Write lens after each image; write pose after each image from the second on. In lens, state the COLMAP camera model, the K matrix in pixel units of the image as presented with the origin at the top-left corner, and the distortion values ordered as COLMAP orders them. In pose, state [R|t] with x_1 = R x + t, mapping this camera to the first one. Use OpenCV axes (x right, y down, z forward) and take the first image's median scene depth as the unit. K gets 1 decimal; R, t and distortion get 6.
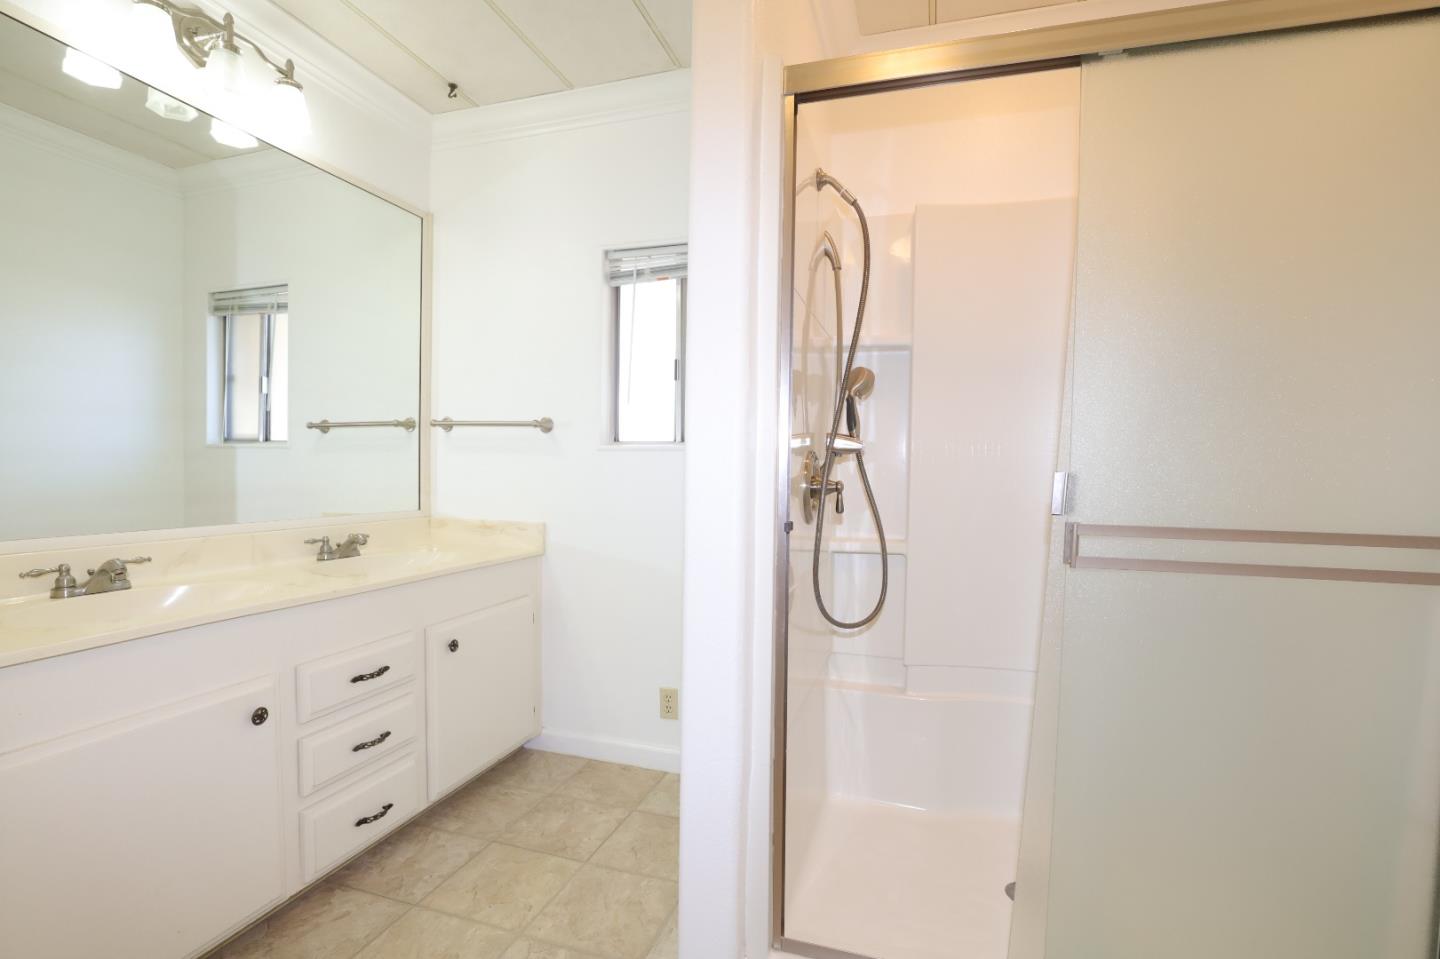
lens RADIAL K [[656.0, 0, 727.0], [0, 656.0, 493.9], [0, 0, 1]] dist [-0.039818, 0.007823]
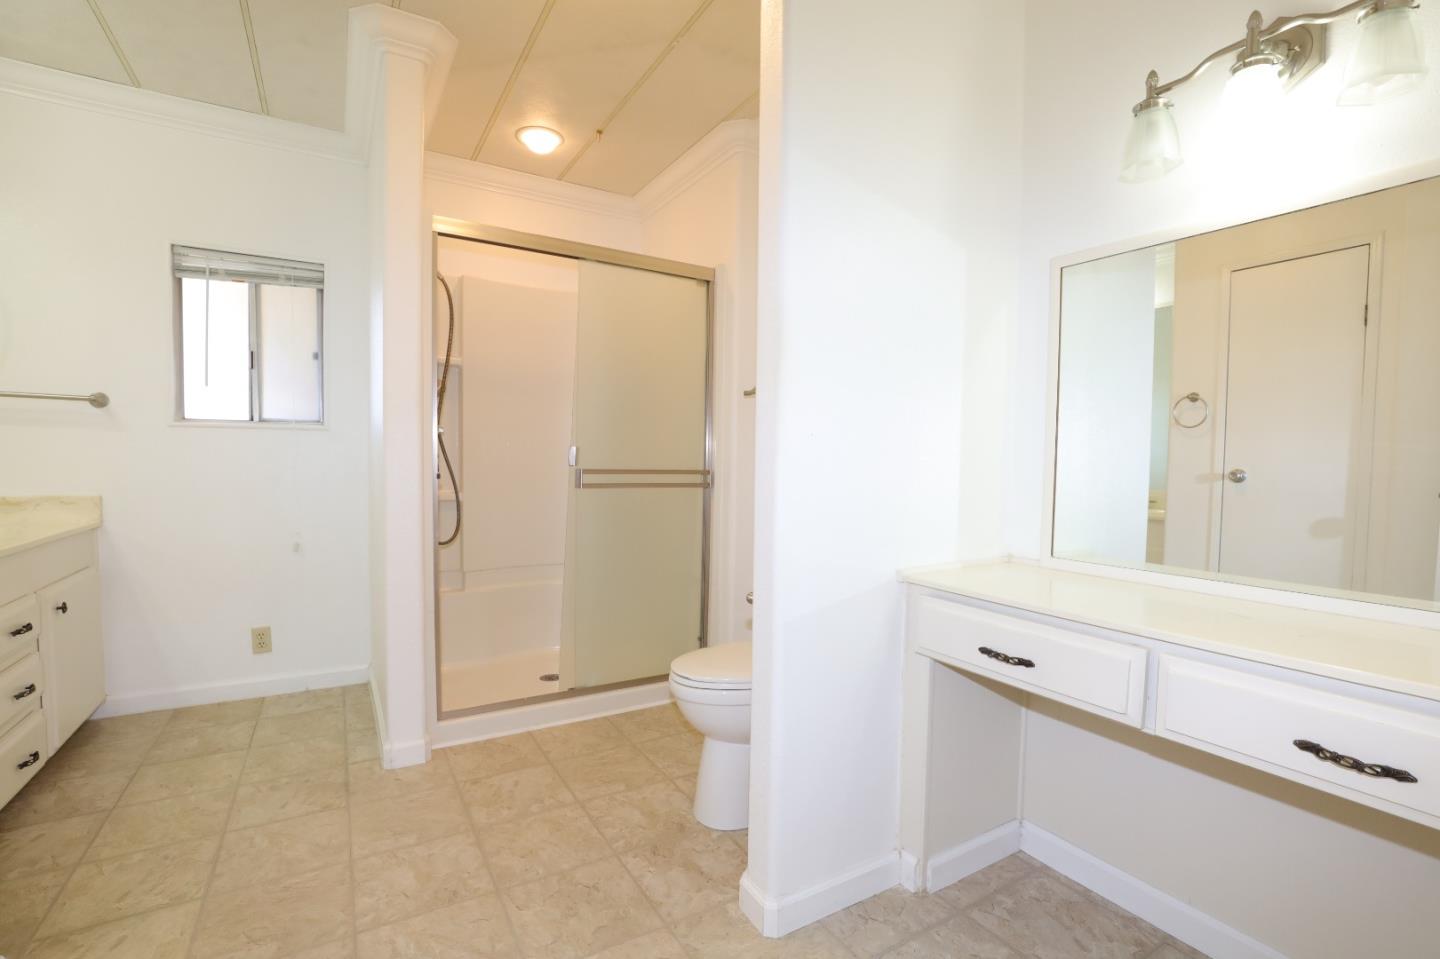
lens RADIAL K [[656.0, 0, 727.0], [0, 656.0, 493.9], [0, 0, 1]] dist [-0.039818, 0.007823]
pose [[0.664114, -0.045606, 0.746239, -0.387966], [0.024496, 0.998929, 0.039249, 0.027507], [-0.747230, -0.007786, 0.664520, -0.417774]]
